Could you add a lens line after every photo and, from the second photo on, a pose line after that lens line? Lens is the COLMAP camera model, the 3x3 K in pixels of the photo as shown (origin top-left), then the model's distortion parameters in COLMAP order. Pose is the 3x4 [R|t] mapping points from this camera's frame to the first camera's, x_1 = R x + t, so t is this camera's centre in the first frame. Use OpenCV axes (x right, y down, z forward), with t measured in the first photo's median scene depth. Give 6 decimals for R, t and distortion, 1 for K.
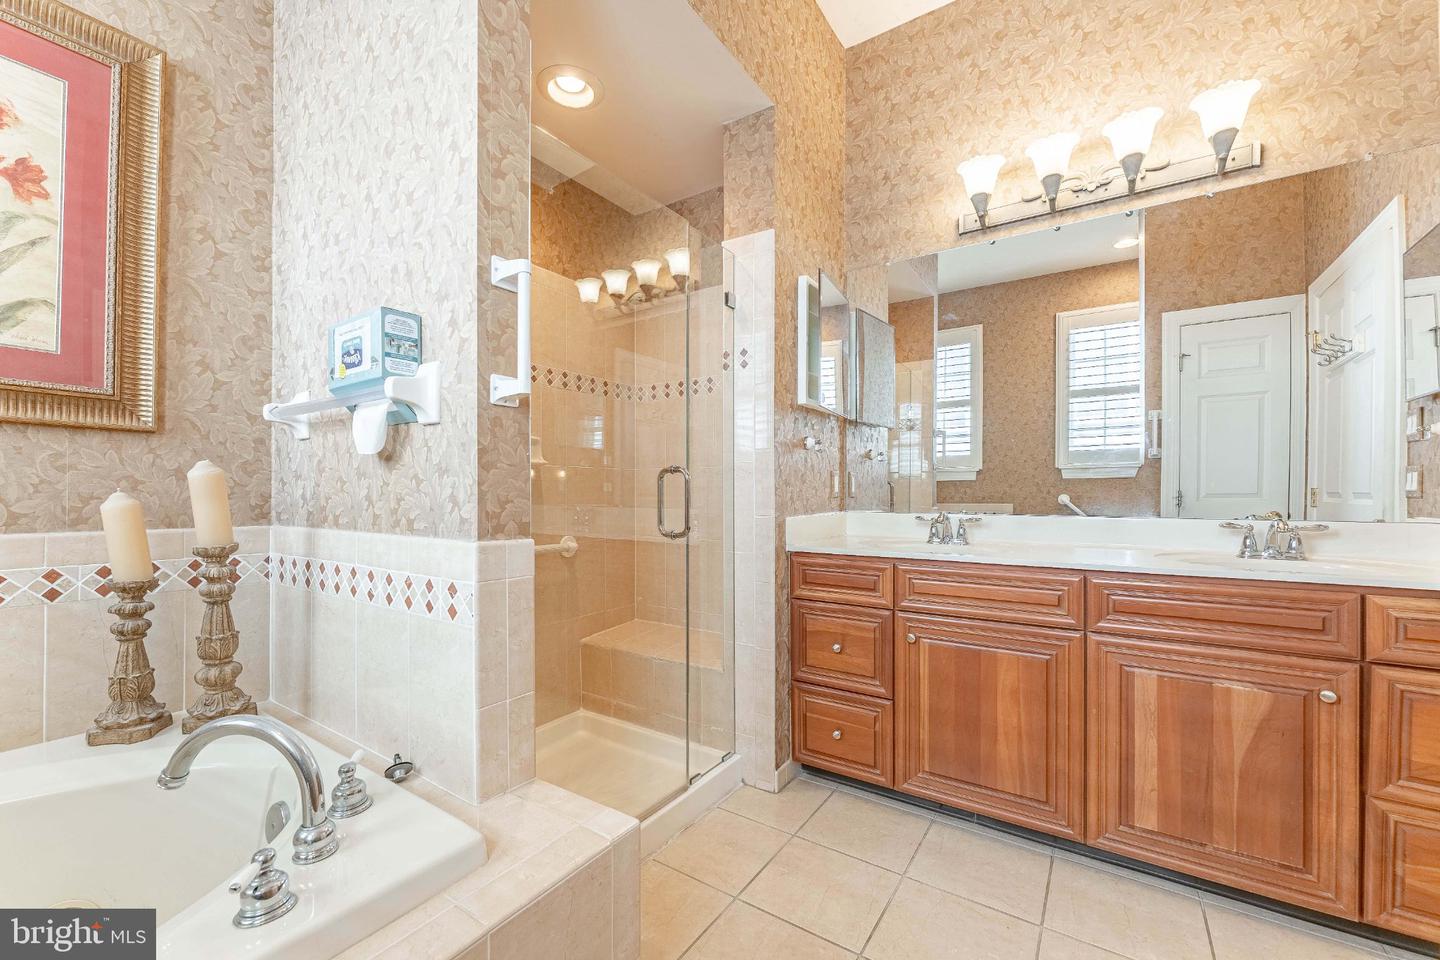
lens RADIAL K [[586.1, 0, 714.4], [0, 586.1, 489.2], [0, 0, 1]] dist [-0.001100, -0.000395]
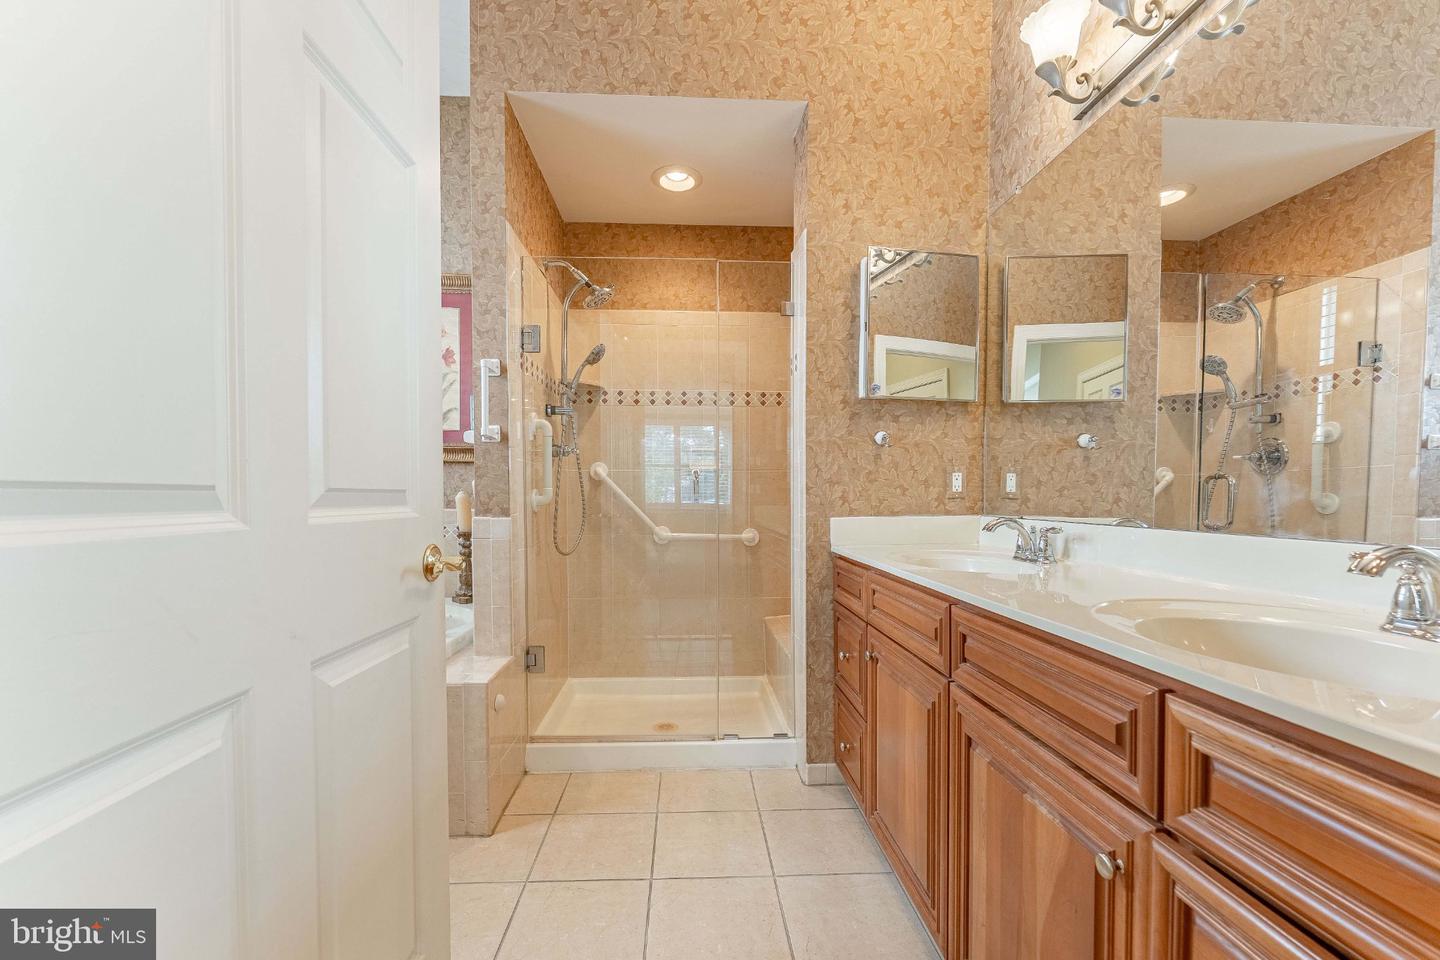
lens RADIAL K [[586.1, 0, 702.3], [0, 586.1, 506.4], [0, 0, 1]] dist [-0.001100, -0.000395]
pose [[0.595454, 0.017953, -0.803189, 0.808689], [0.001270, 0.999728, 0.023288, 0.007869], [0.803388, -0.014887, 0.595269, 0.251945]]
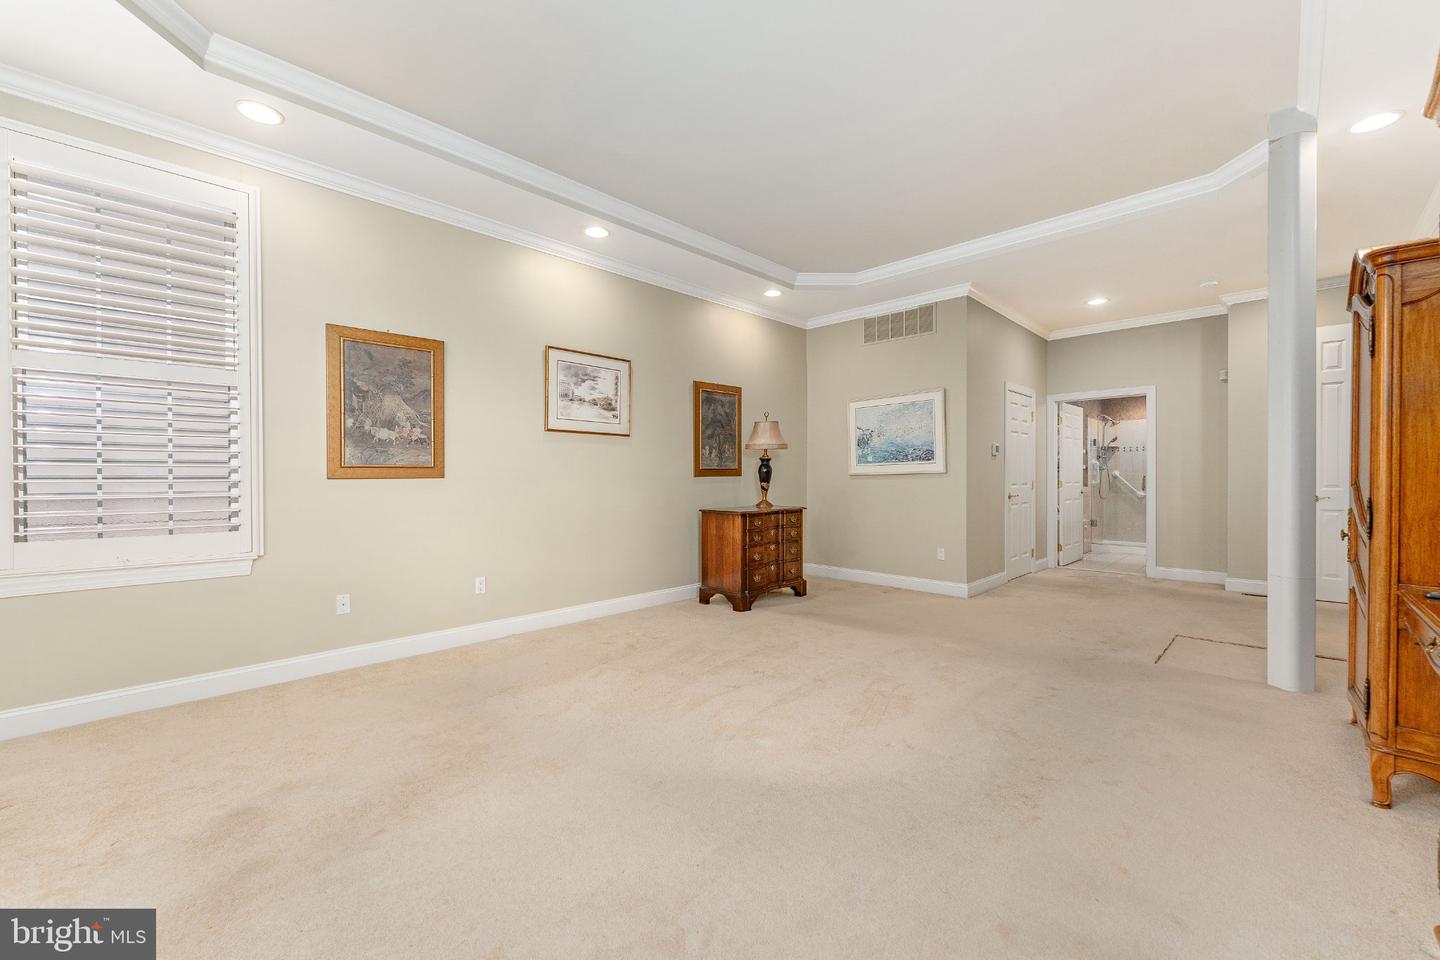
lens RADIAL K [[586.1, 0, 725.3], [0, 586.1, 479.9], [0, 0, 1]] dist [-0.001100, -0.000395]
pose [[-0.168975, 0.008359, -0.985585, 4.453613], [0.001276, 0.999965, 0.008262, -0.038026], [0.985619, 0.000139, -0.168980, -1.295771]]
